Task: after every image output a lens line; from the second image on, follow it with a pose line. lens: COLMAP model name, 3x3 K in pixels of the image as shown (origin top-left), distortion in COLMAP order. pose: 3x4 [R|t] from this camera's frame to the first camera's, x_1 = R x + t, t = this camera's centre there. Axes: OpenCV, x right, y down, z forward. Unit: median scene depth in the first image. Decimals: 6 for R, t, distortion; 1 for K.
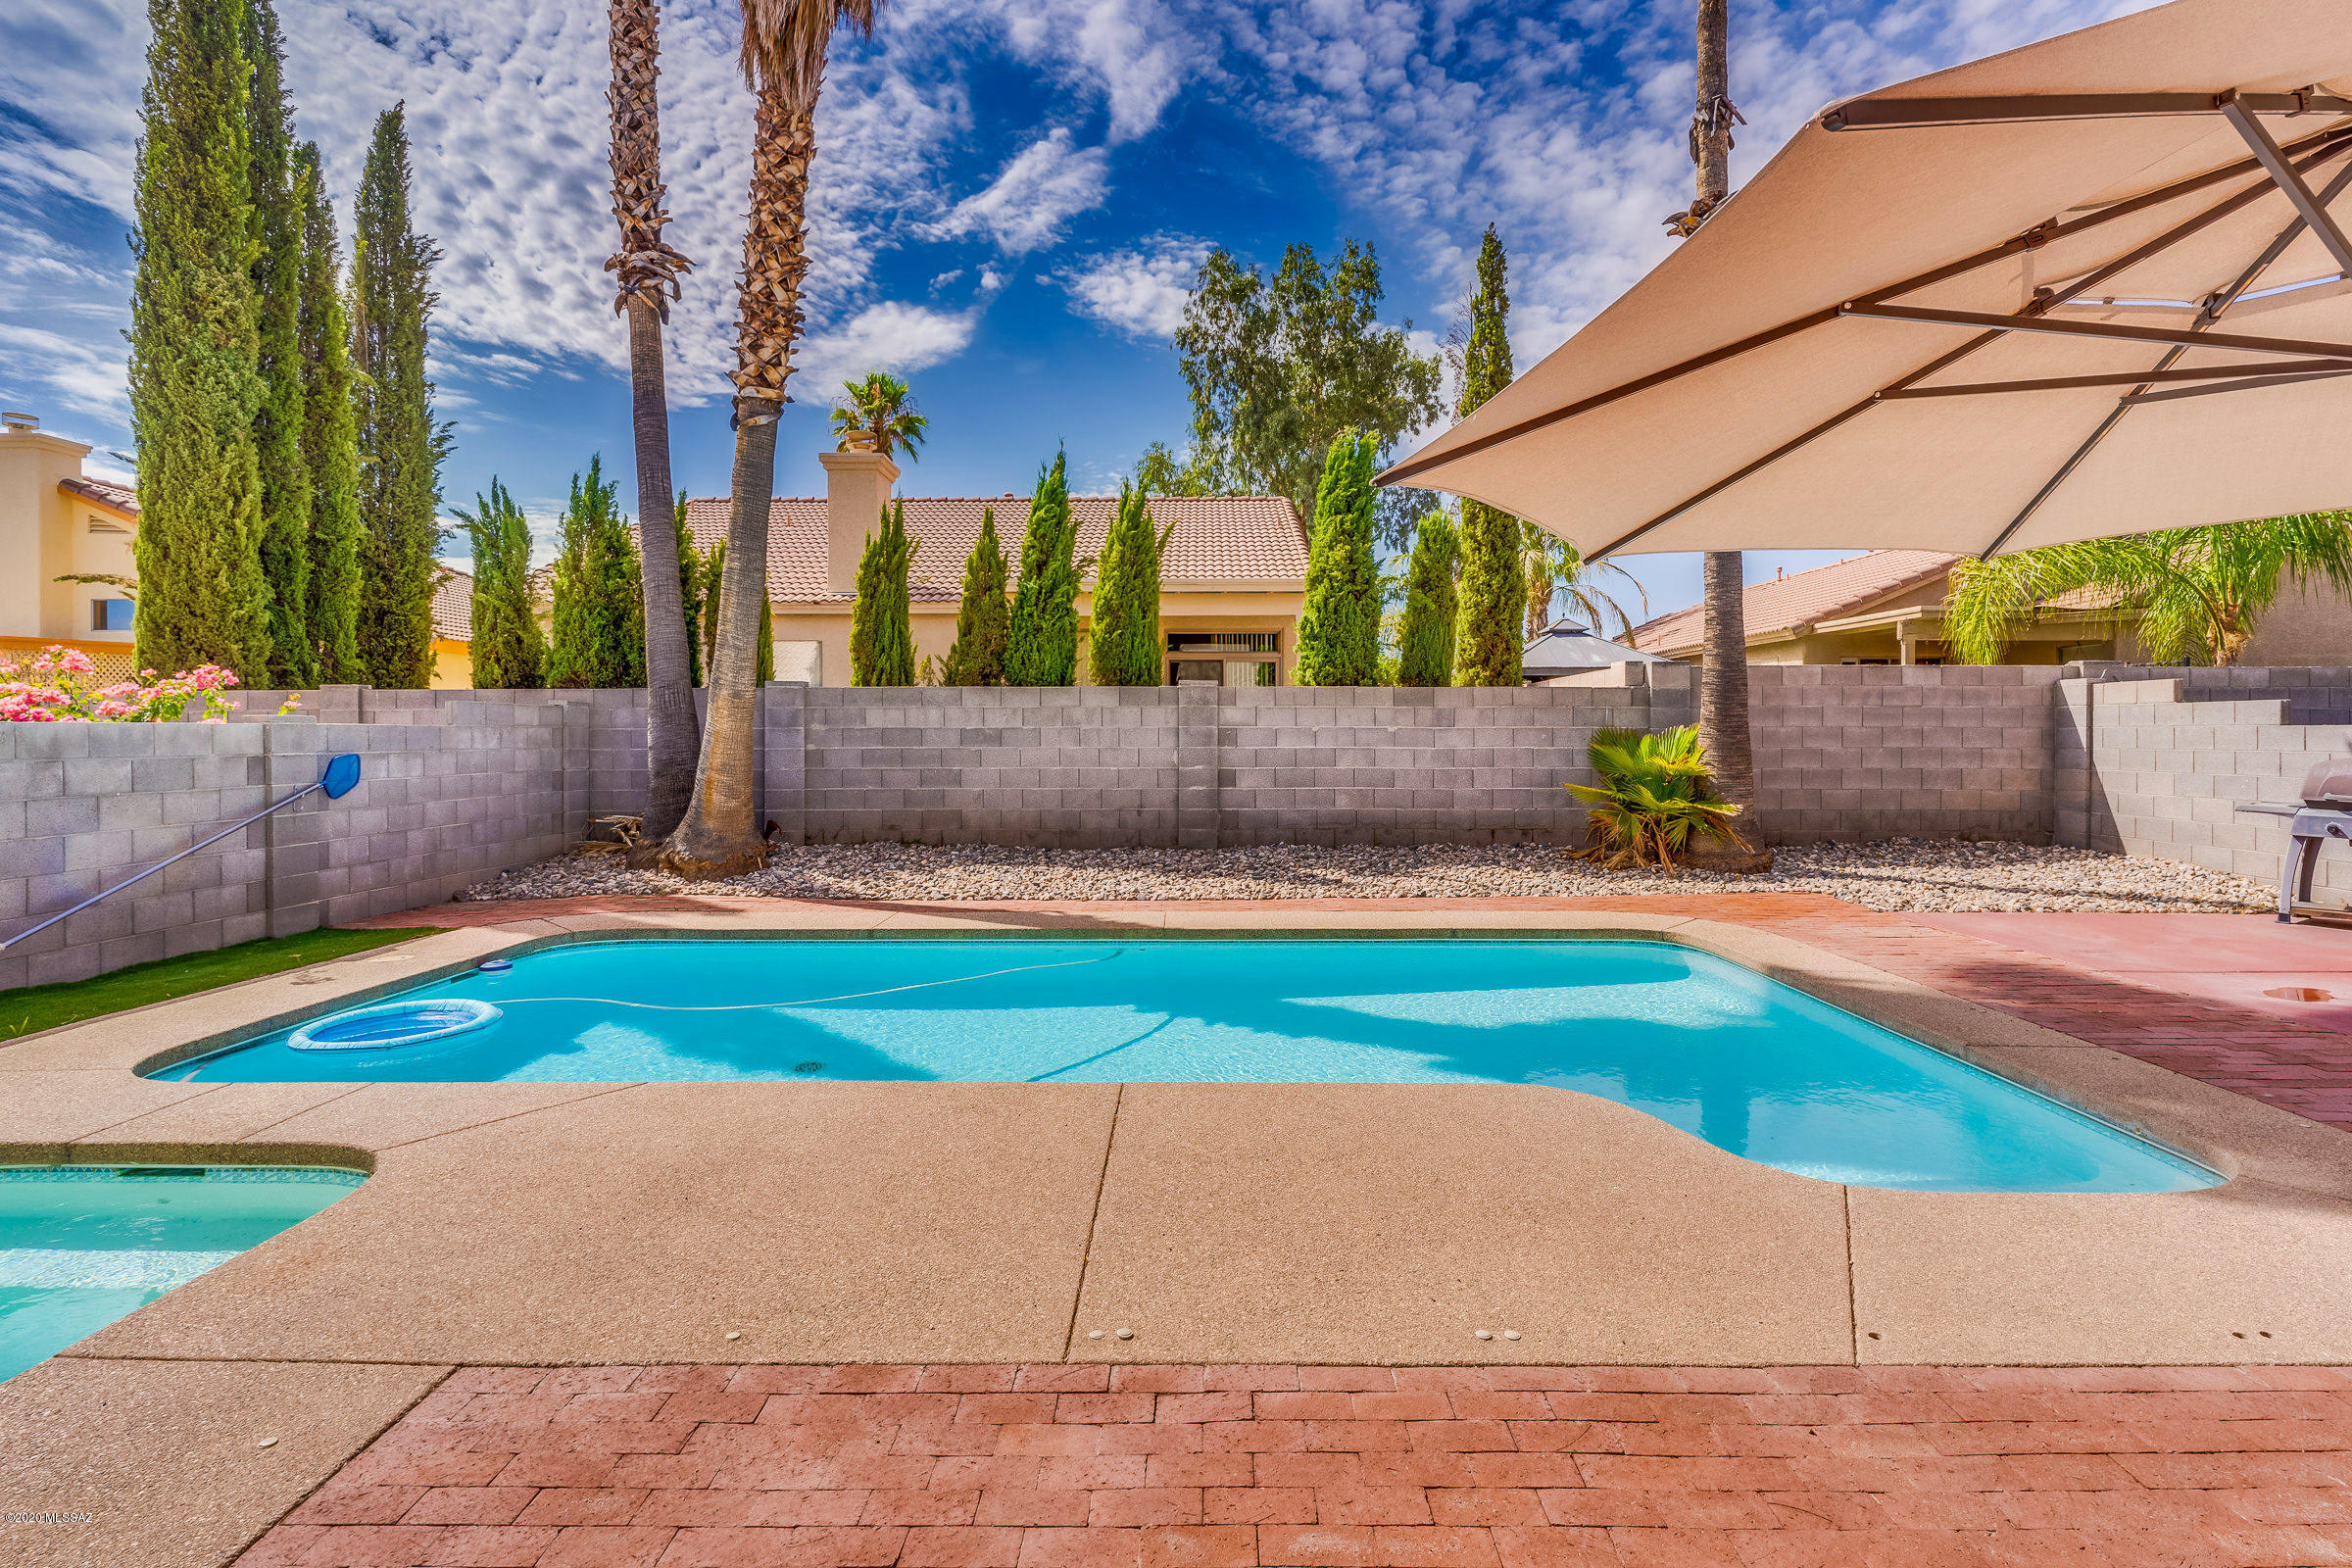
lens RADIAL K [[1132.8, 0, 1187.8], [0, 1132.8, 732.3], [0, 0, 1]] dist [0.006360, -0.000491]
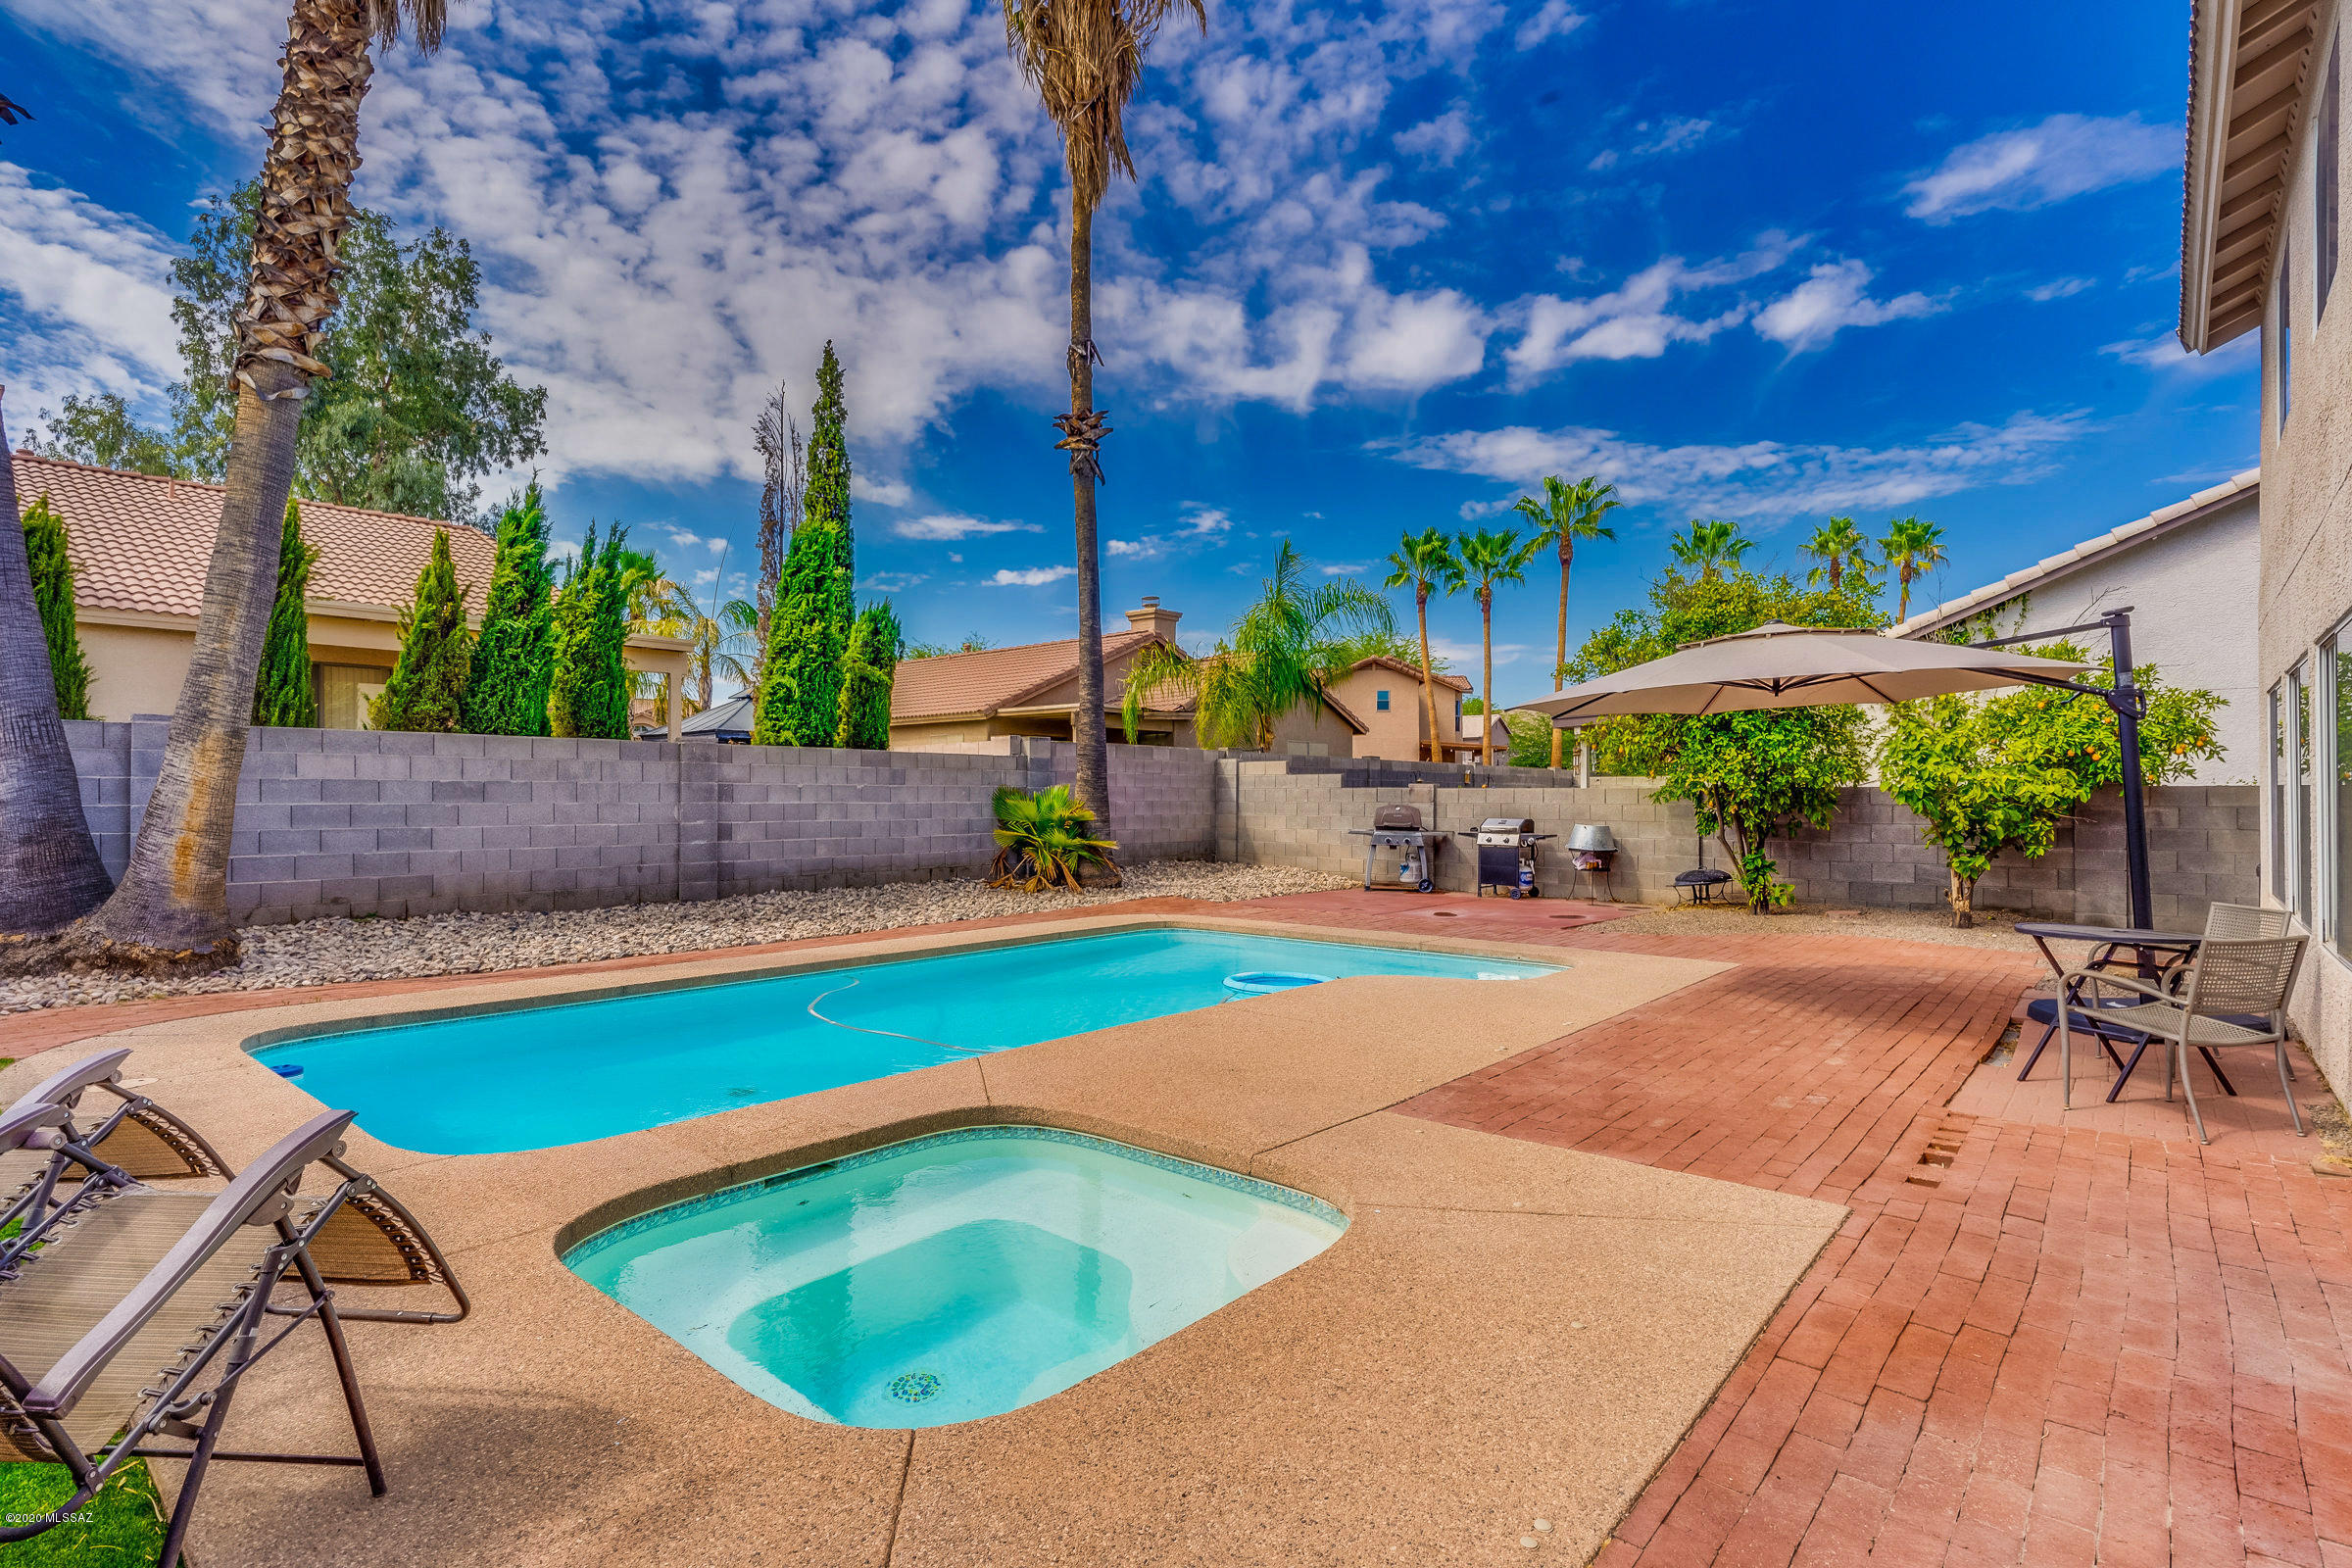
lens RADIAL K [[1132.8, 0, 1170.0], [0, 1132.8, 790.7], [0, 0, 1]] dist [0.006360, -0.000491]
pose [[0.653425, 0.005368, 0.756973, -0.488570], [-0.001608, 0.999982, -0.005704, 0.007855], [-0.756990, 0.002510, 0.653422, 0.006628]]
